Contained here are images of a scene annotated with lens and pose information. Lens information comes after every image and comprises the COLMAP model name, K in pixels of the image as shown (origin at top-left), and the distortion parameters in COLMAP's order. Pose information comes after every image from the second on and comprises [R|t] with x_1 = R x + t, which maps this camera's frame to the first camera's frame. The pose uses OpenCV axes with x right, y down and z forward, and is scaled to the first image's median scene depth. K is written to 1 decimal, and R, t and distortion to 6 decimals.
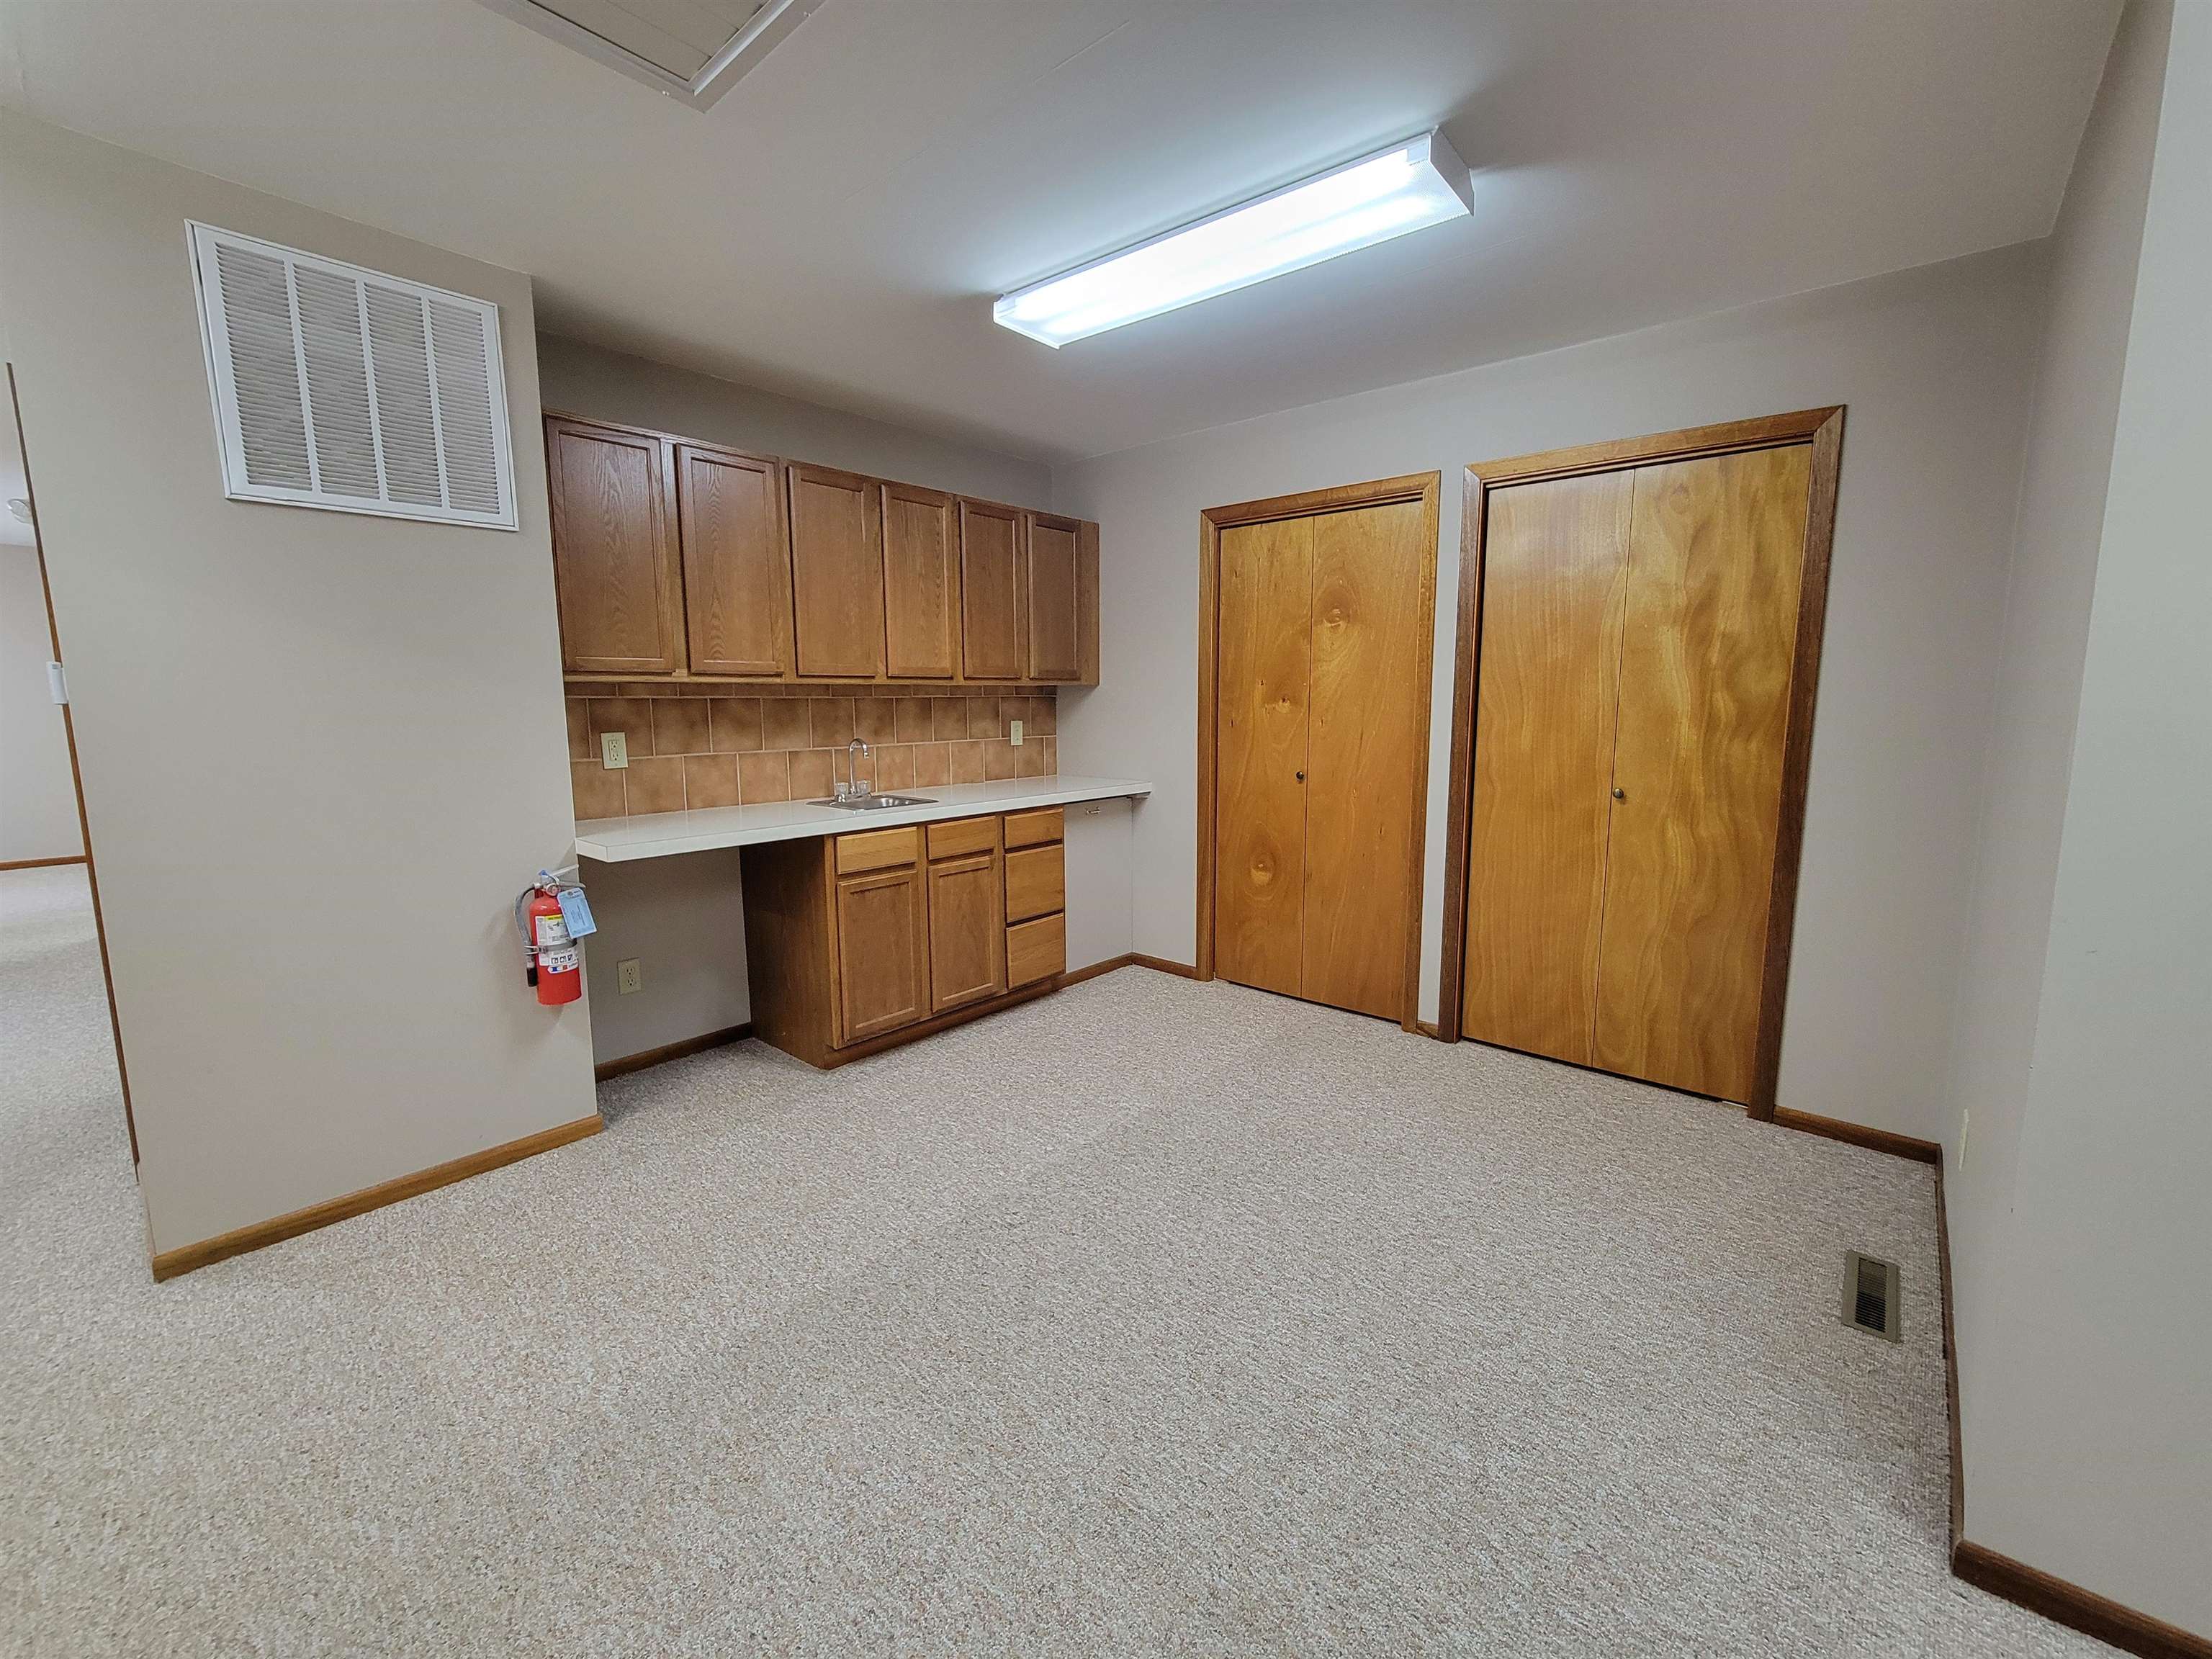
lens RADIAL K [[902.0, 0, 1100.4], [0, 902.0, 817.9], [0, 0, 1]] dist [-0.001241, -0.000321]
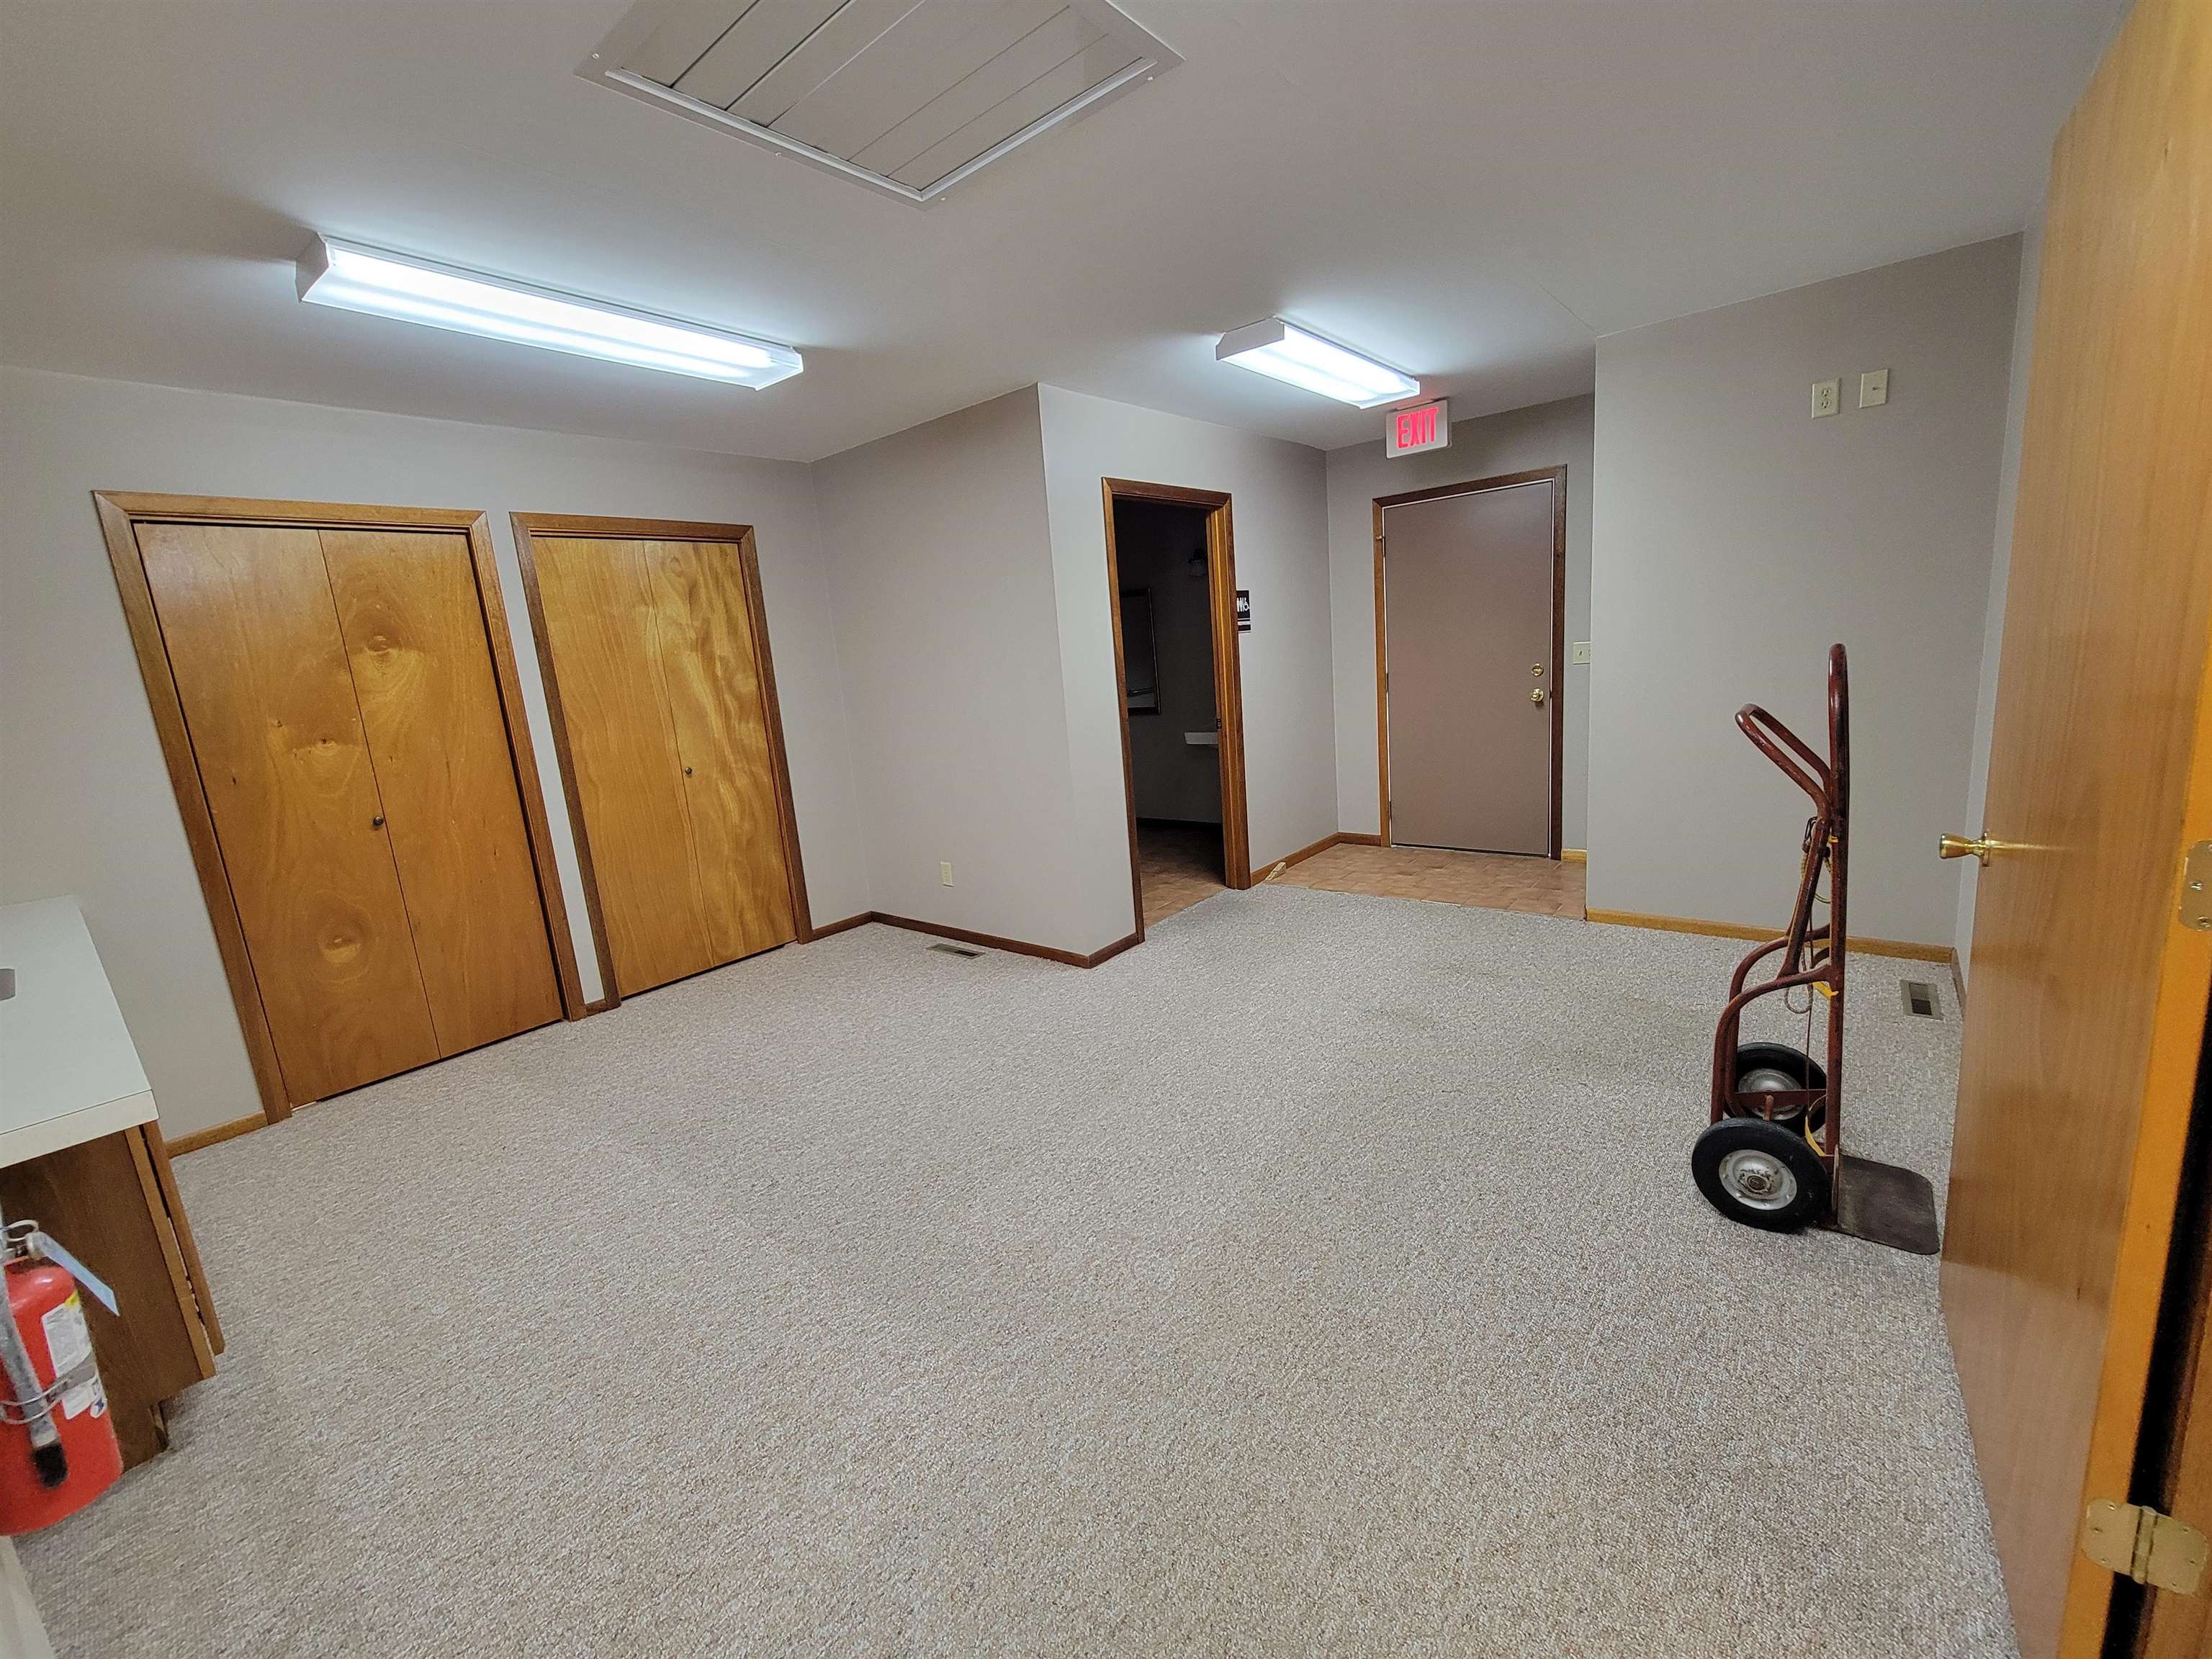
lens RADIAL K [[902.0, 0, 1100.4], [0, 902.0, 817.9], [0, 0, 1]] dist [-0.001241, -0.000321]
pose [[-0.024452, -0.180658, 0.983242, -0.845468], [0.216811, 0.959169, 0.181627, -0.072487], [-0.975907, 0.217619, 0.015715, 0.367504]]
